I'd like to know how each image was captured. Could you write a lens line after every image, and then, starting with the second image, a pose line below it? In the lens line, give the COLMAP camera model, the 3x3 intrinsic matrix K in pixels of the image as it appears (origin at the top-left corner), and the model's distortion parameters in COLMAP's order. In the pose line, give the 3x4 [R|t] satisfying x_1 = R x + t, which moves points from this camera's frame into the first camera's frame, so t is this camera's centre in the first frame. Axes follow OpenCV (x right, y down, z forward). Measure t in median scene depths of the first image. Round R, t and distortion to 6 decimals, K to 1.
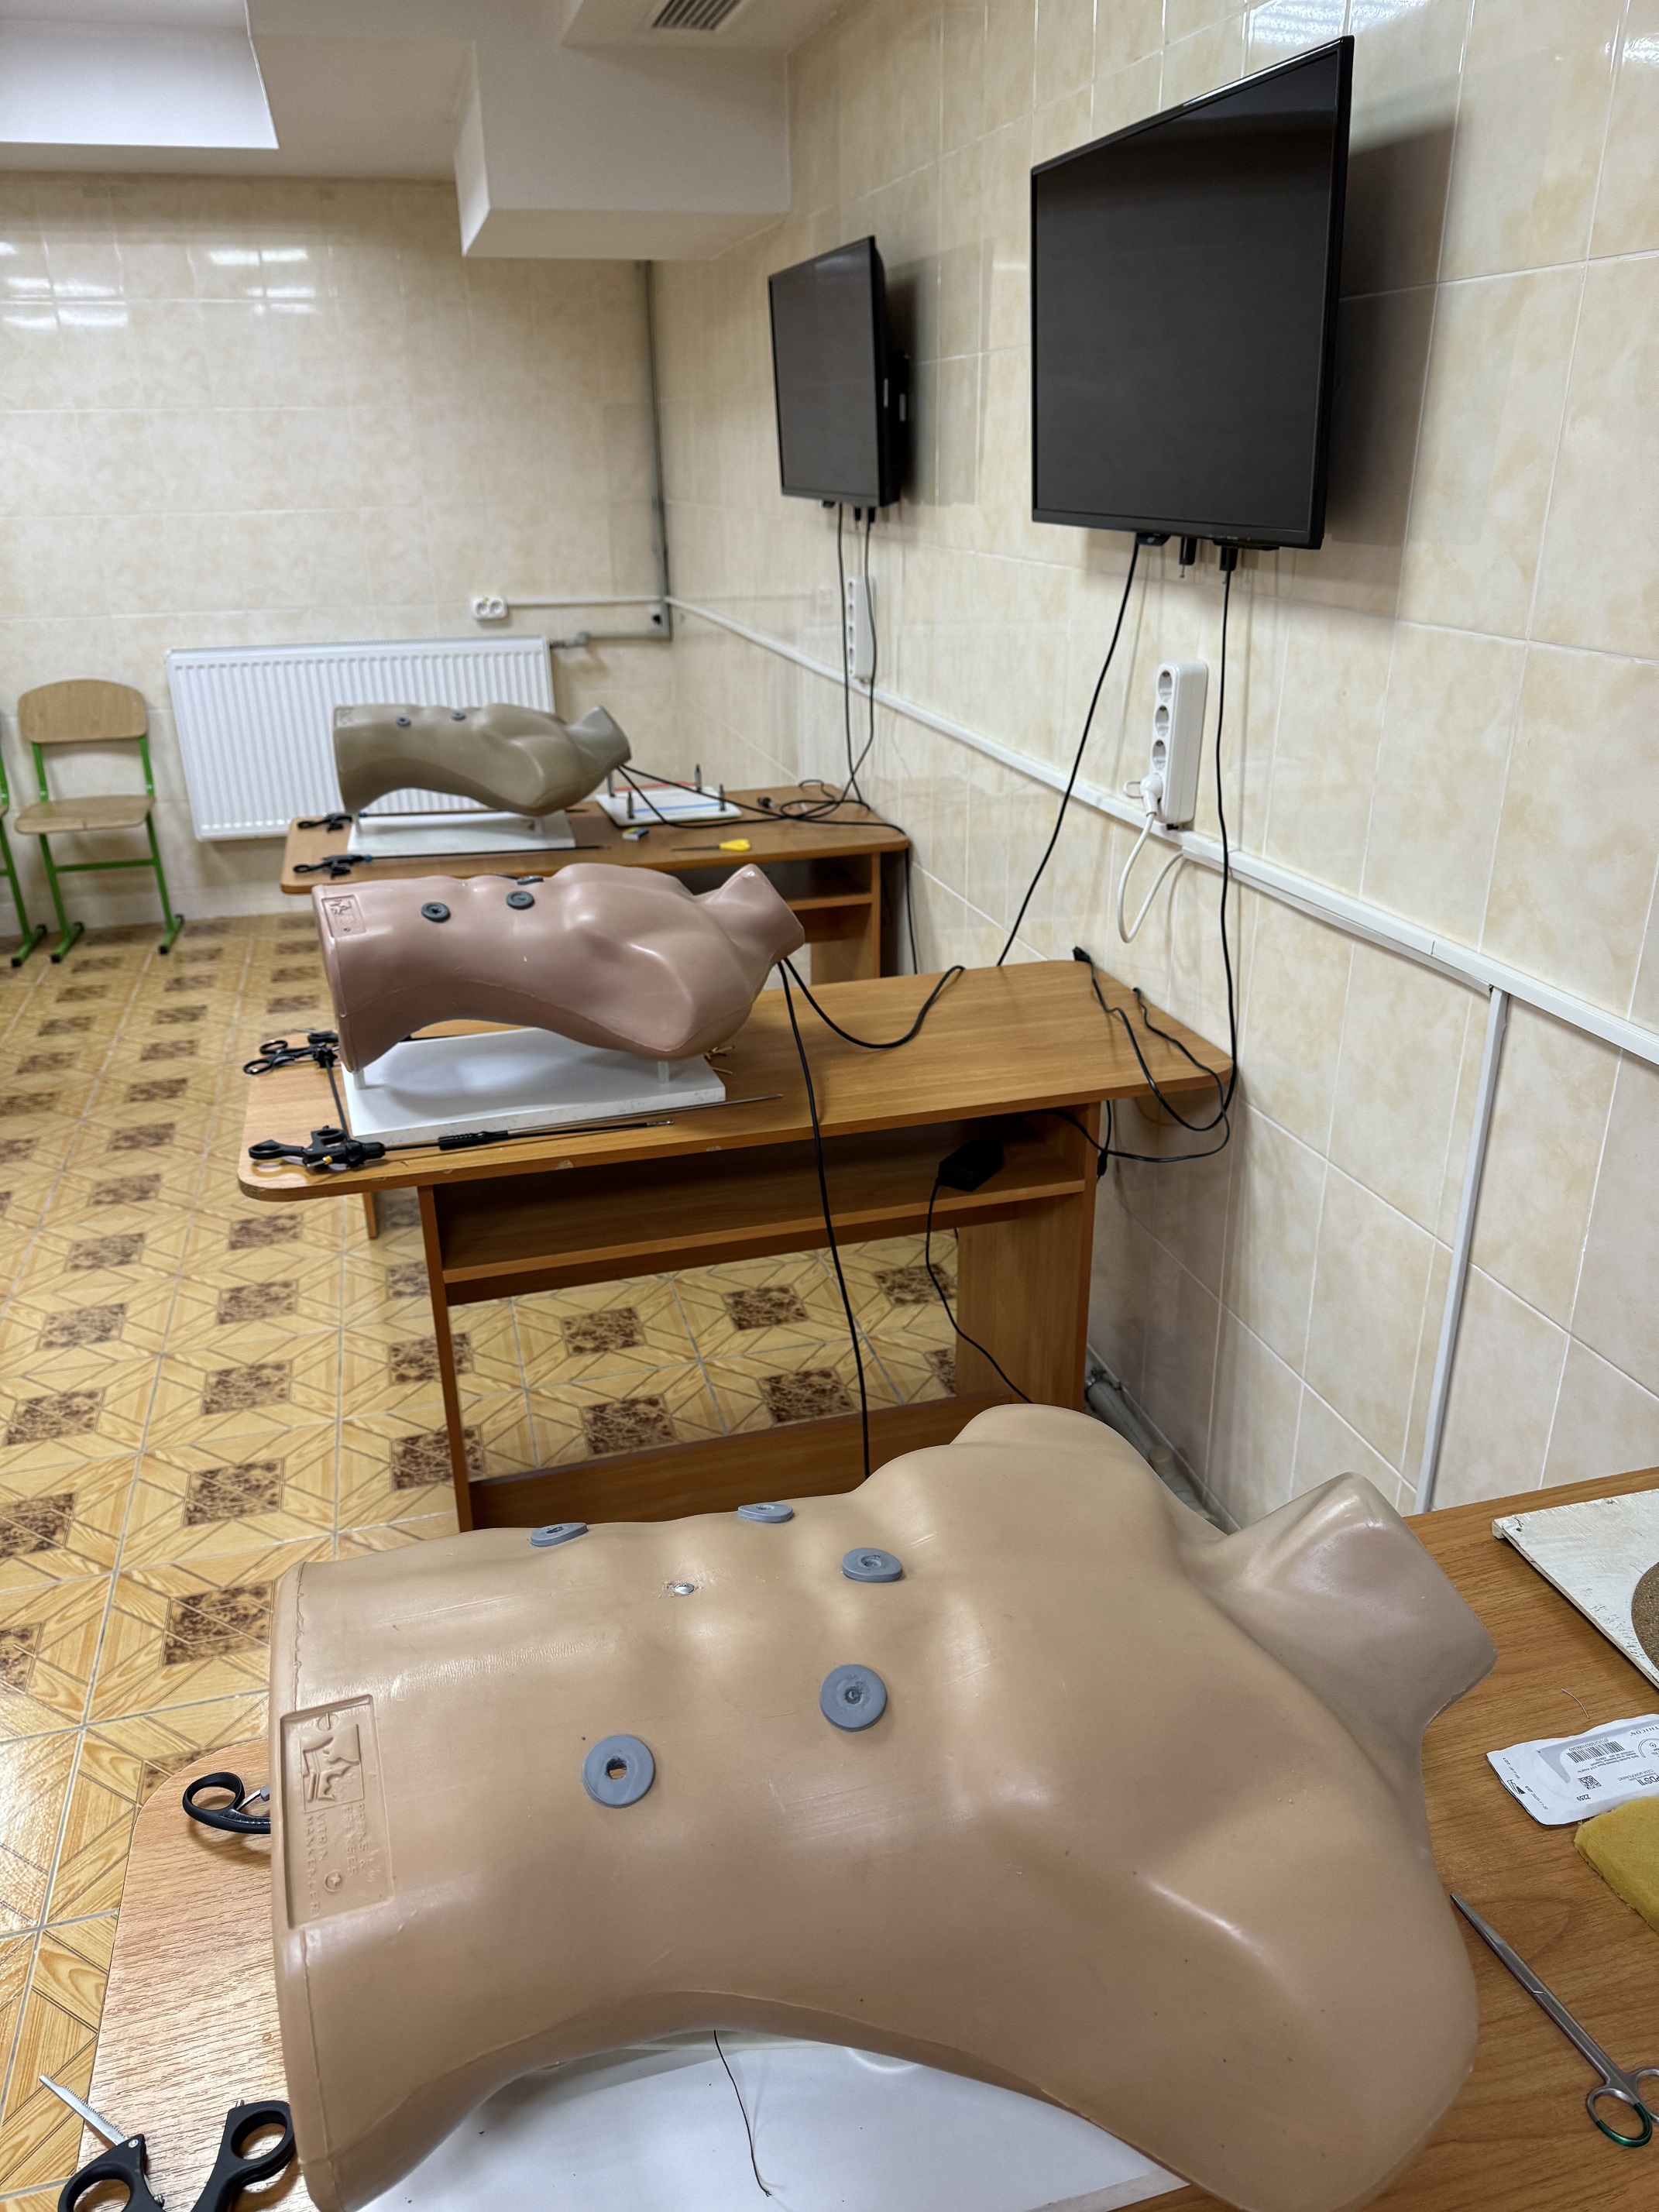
lens RADIAL K [[1563.4, 0, 834.3], [0, 1563.4, 1118.2], [0, 0, 1]] dist [0.051023, -0.040343]
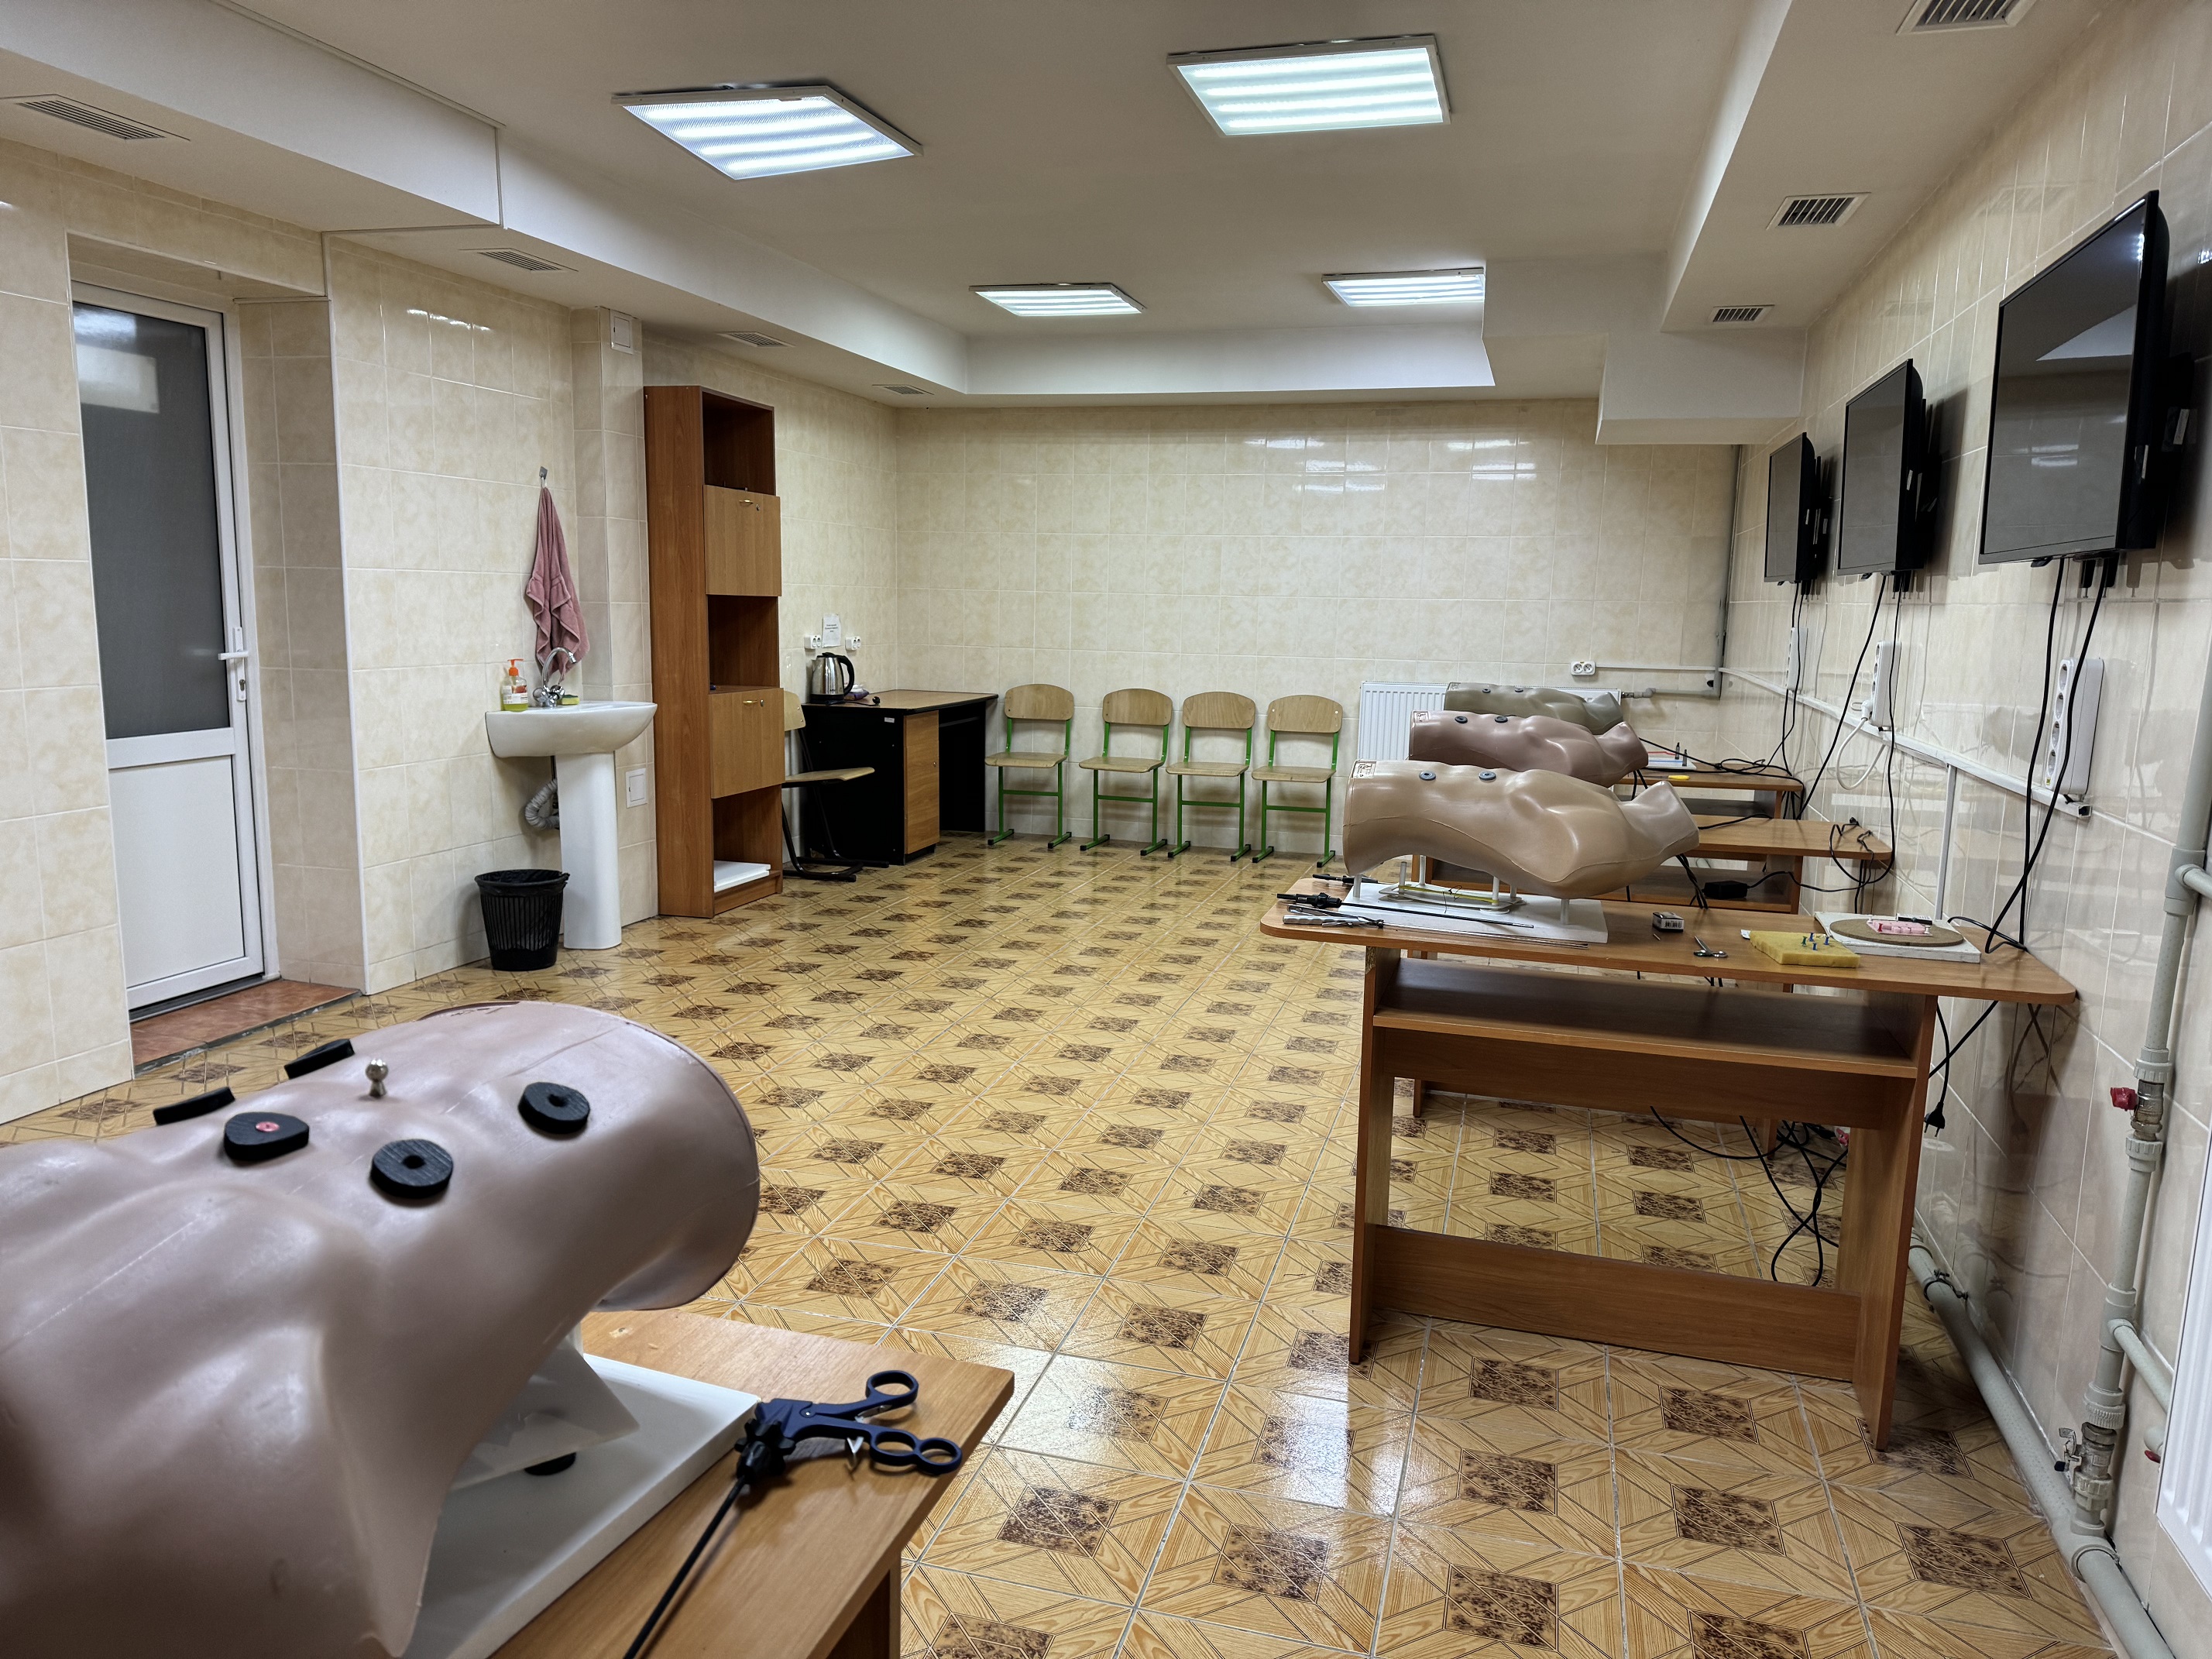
lens RADIAL K [[1563.4, 0, 1118.2], [0, 1563.4, 833.3], [0, 0, 1]] dist [0.051023, -0.040343]
pose [[0.856563, 0.110591, -0.504053, 0.153909], [-0.233408, 0.954171, -0.187292, 0.182535], [0.460240, 0.278077, 0.843120, -0.343943]]
